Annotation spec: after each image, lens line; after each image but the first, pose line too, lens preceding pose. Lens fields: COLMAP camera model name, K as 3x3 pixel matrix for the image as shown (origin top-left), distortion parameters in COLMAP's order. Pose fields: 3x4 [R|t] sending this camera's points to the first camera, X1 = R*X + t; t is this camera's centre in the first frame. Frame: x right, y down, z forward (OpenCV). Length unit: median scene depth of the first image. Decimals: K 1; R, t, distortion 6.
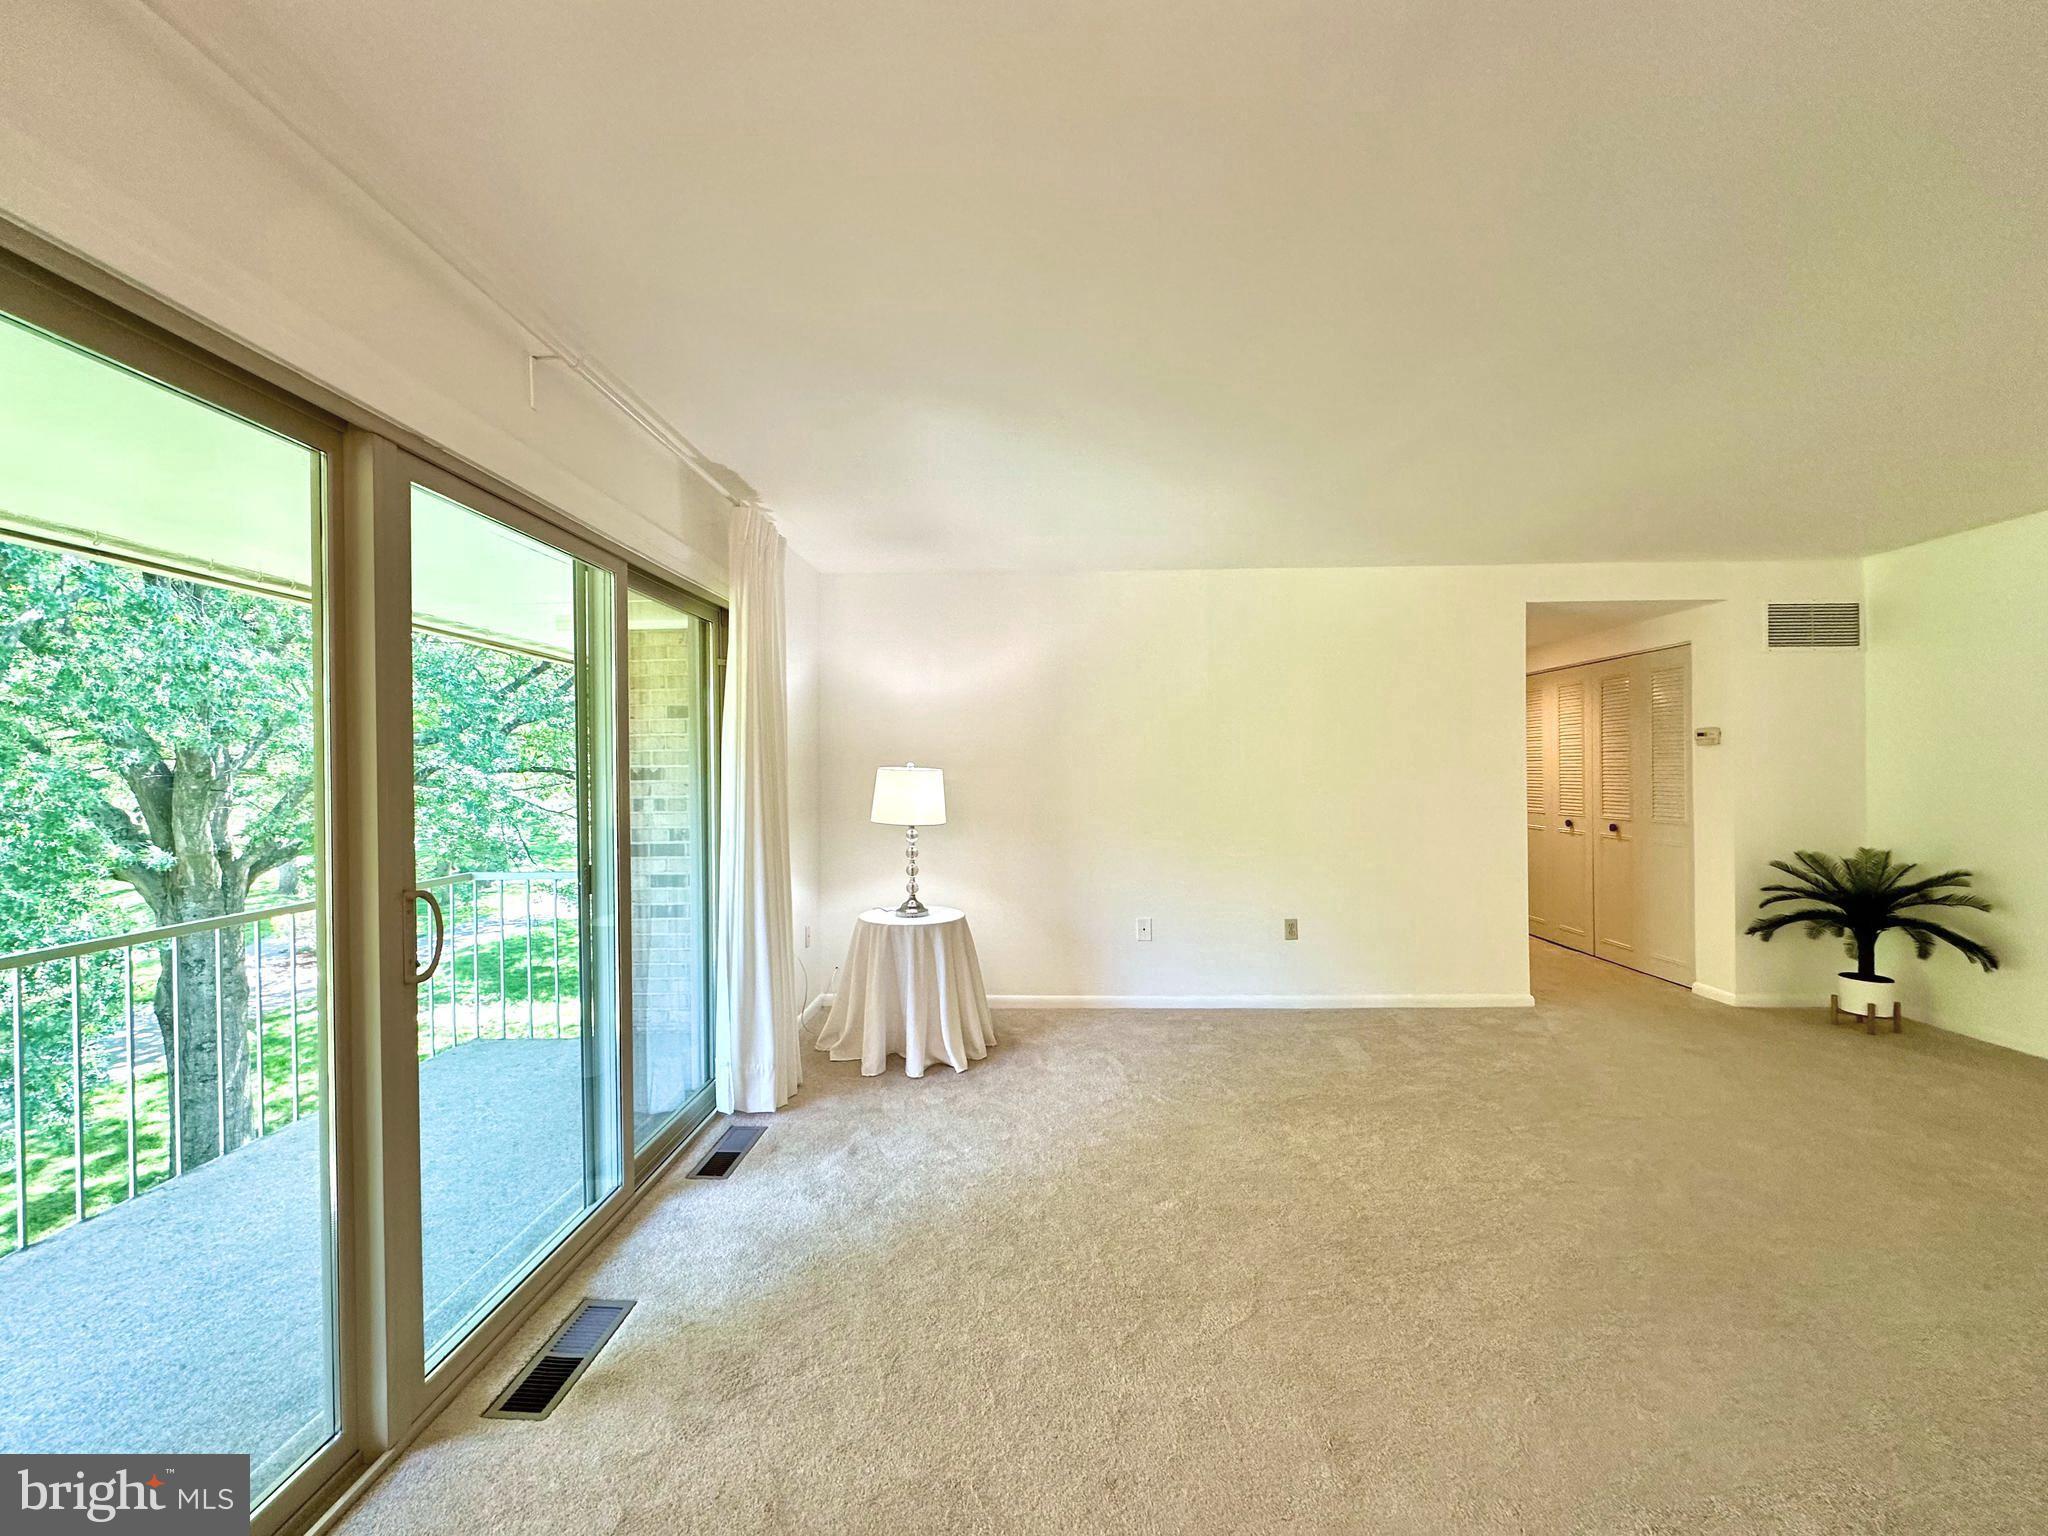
lens RADIAL K [[826.2, 0, 1028.3], [0, 826.2, 759.2], [0, 0, 1]] dist [-0.002958, 0.000519]
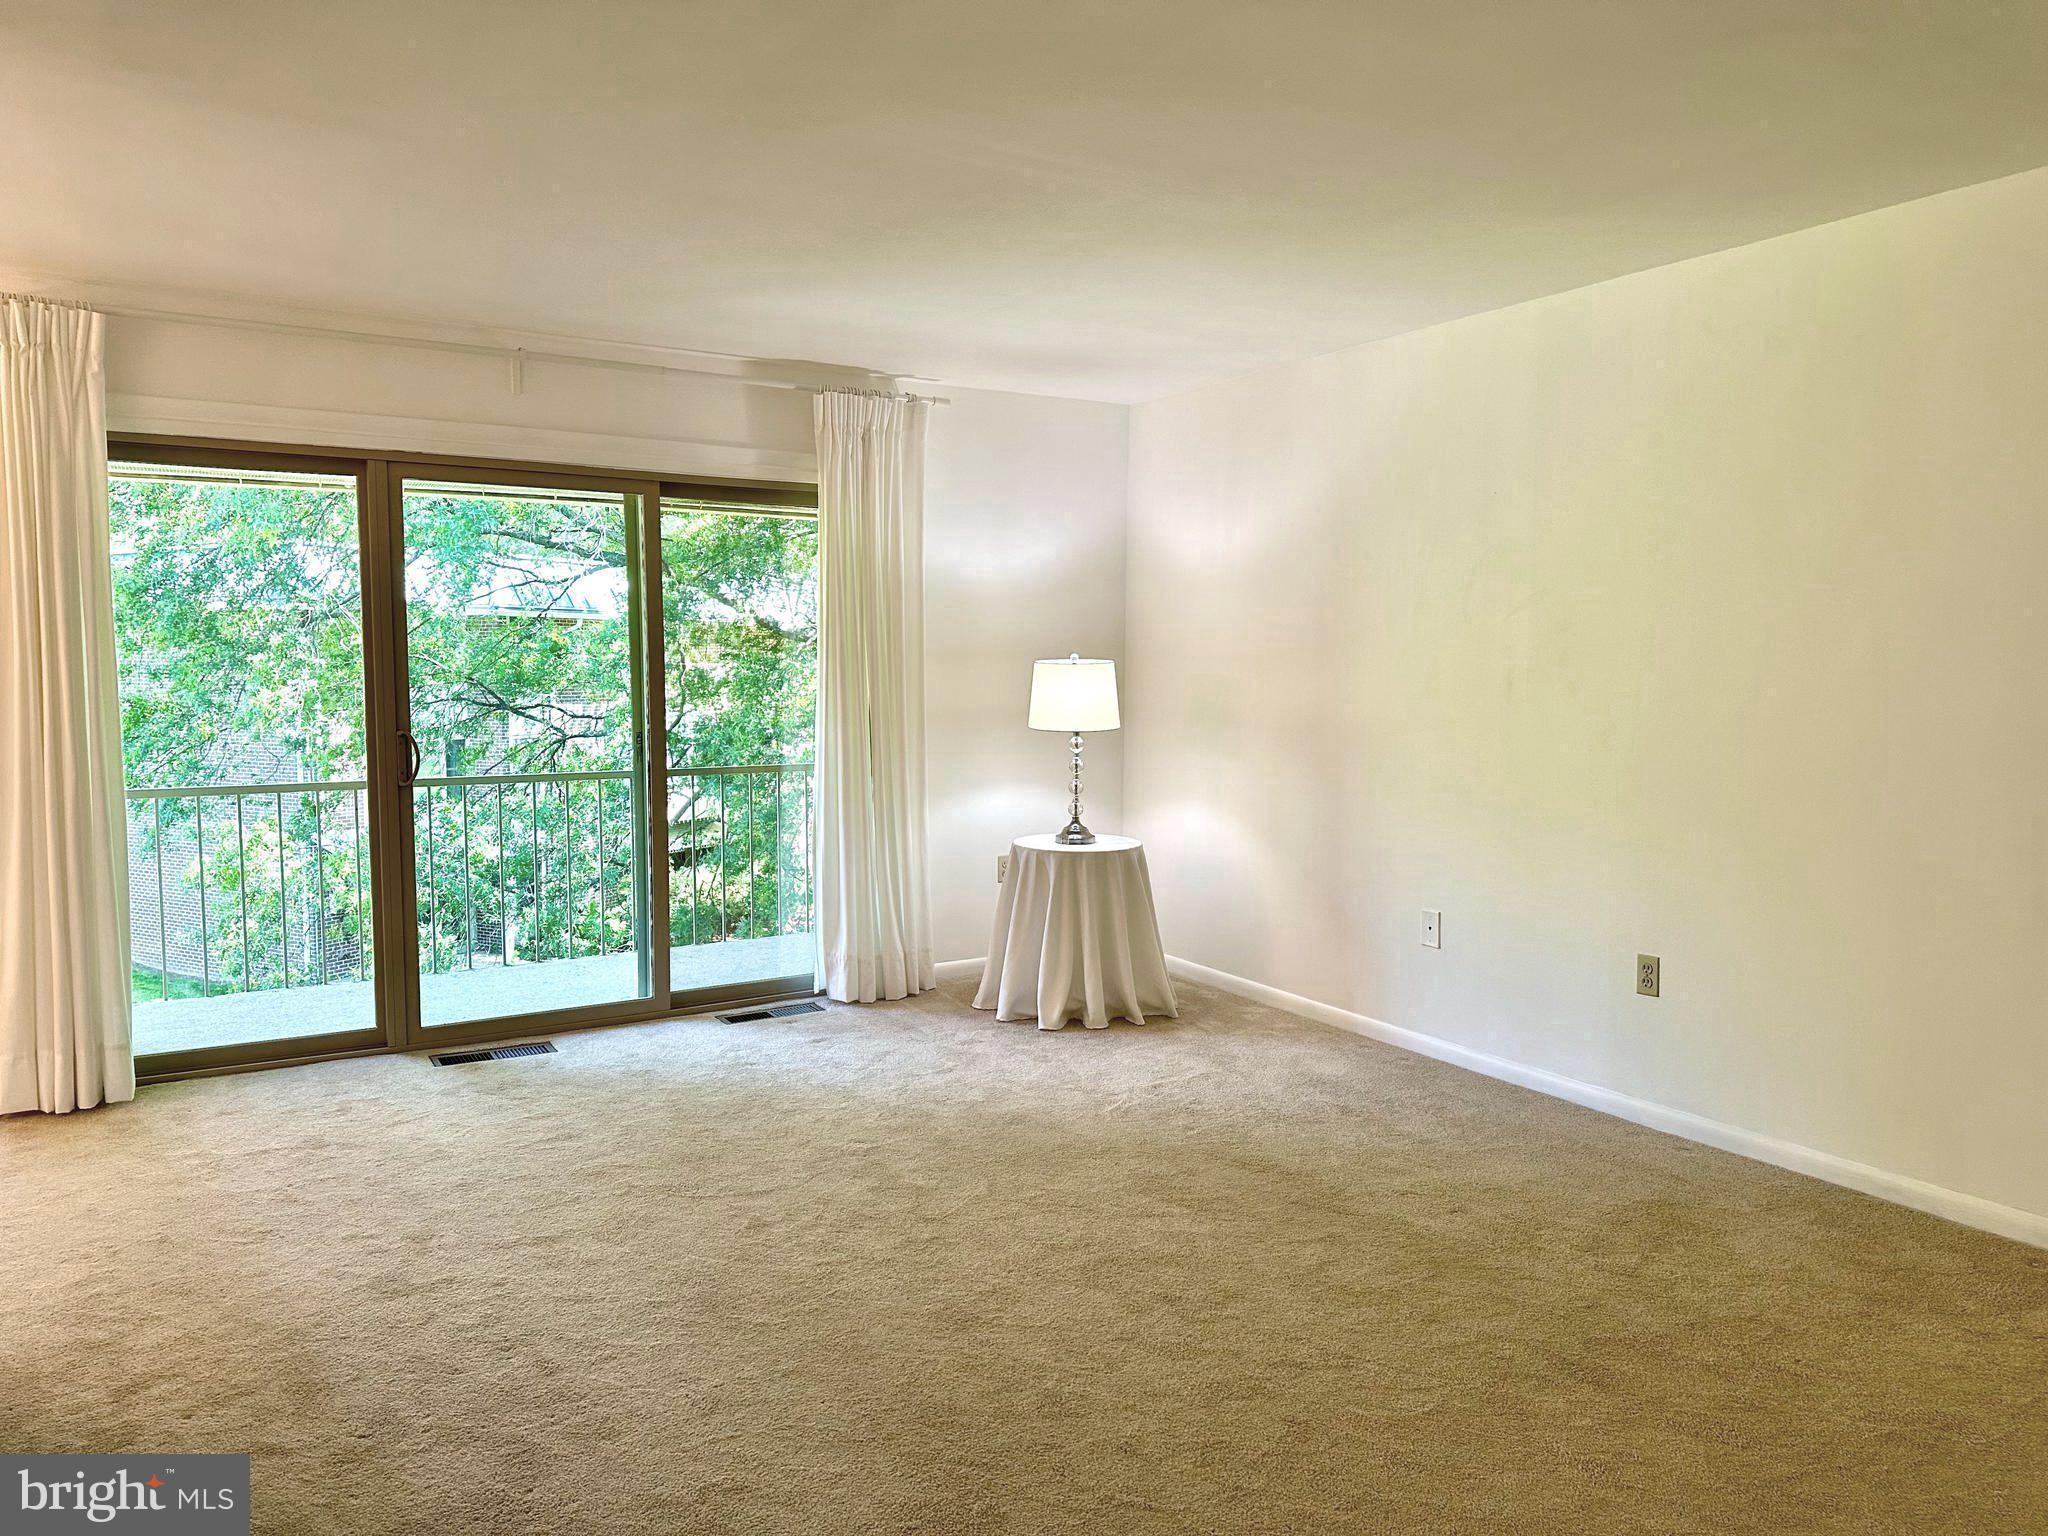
lens RADIAL K [[1447.1, 0, 1014.6], [0, 1447.1, 760.0], [0, 0, 1]] dist [0.061566, -0.068258]
pose [[0.529022, 0.068152, -0.845867, 0.985450], [0.004192, 0.996548, 0.082914, -0.008945], [0.848598, -0.047409, 0.526910, 0.200607]]
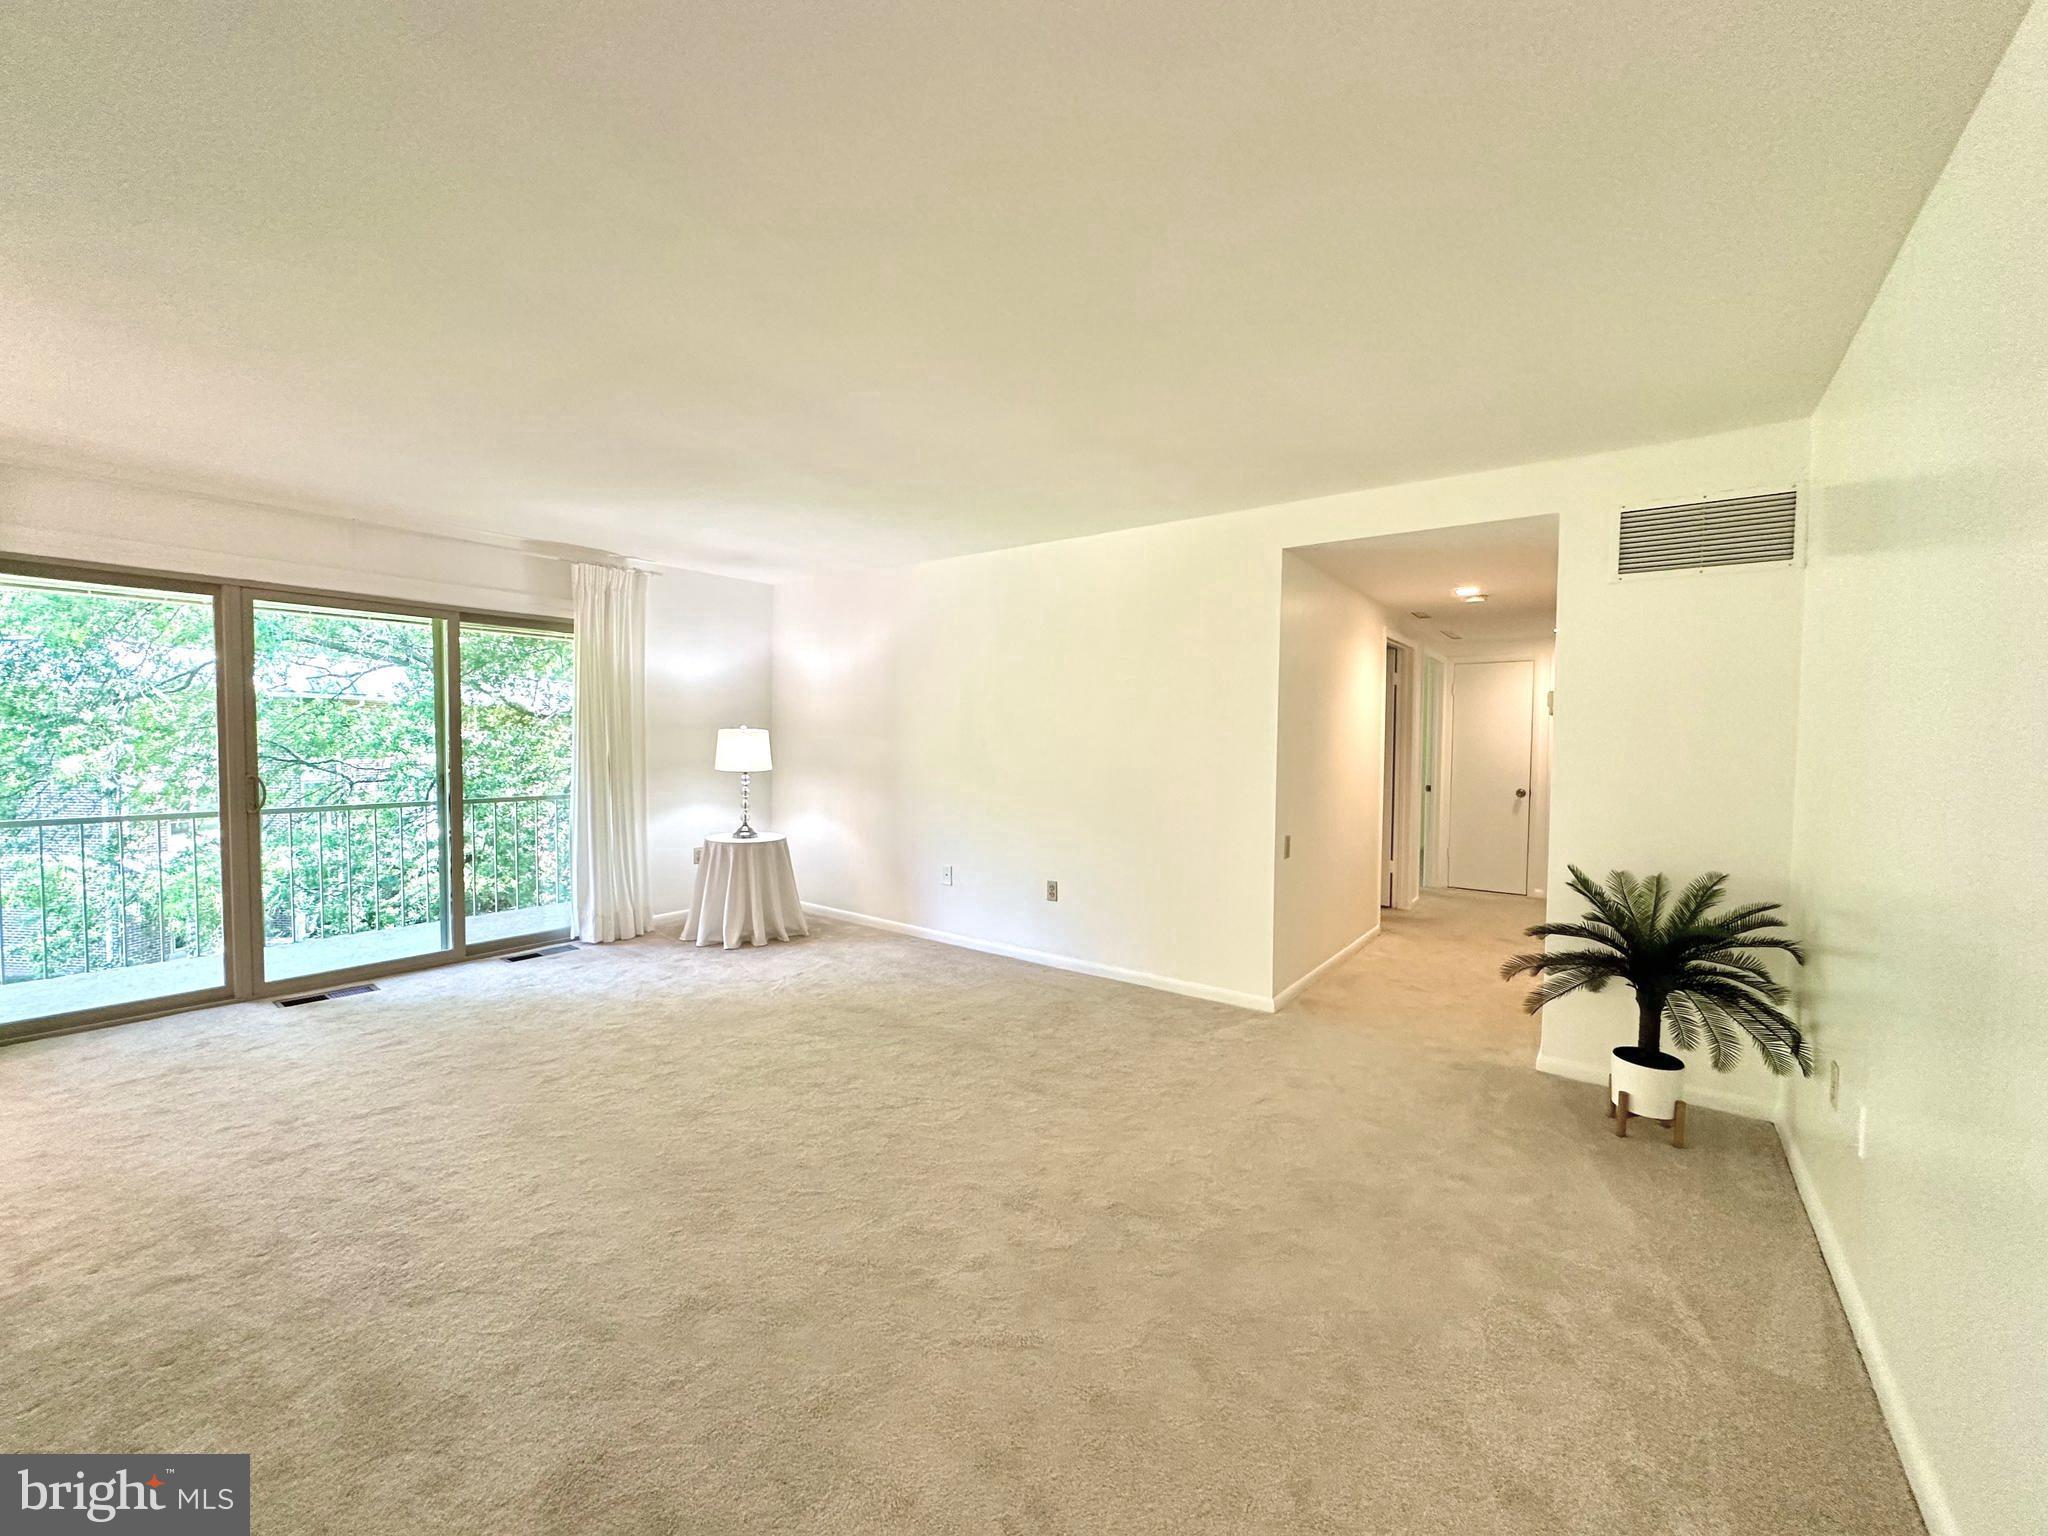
lens RADIAL K [[826.2, 0, 1023.2], [0, 826.2, 759.0], [0, 0, 1]] dist [-0.002958, 0.000519]
pose [[0.811485, 0.033830, -0.583394, 0.999486], [-0.011364, 0.999048, 0.042126, -0.004709], [0.584263, -0.027555, 0.811096, 0.152665]]
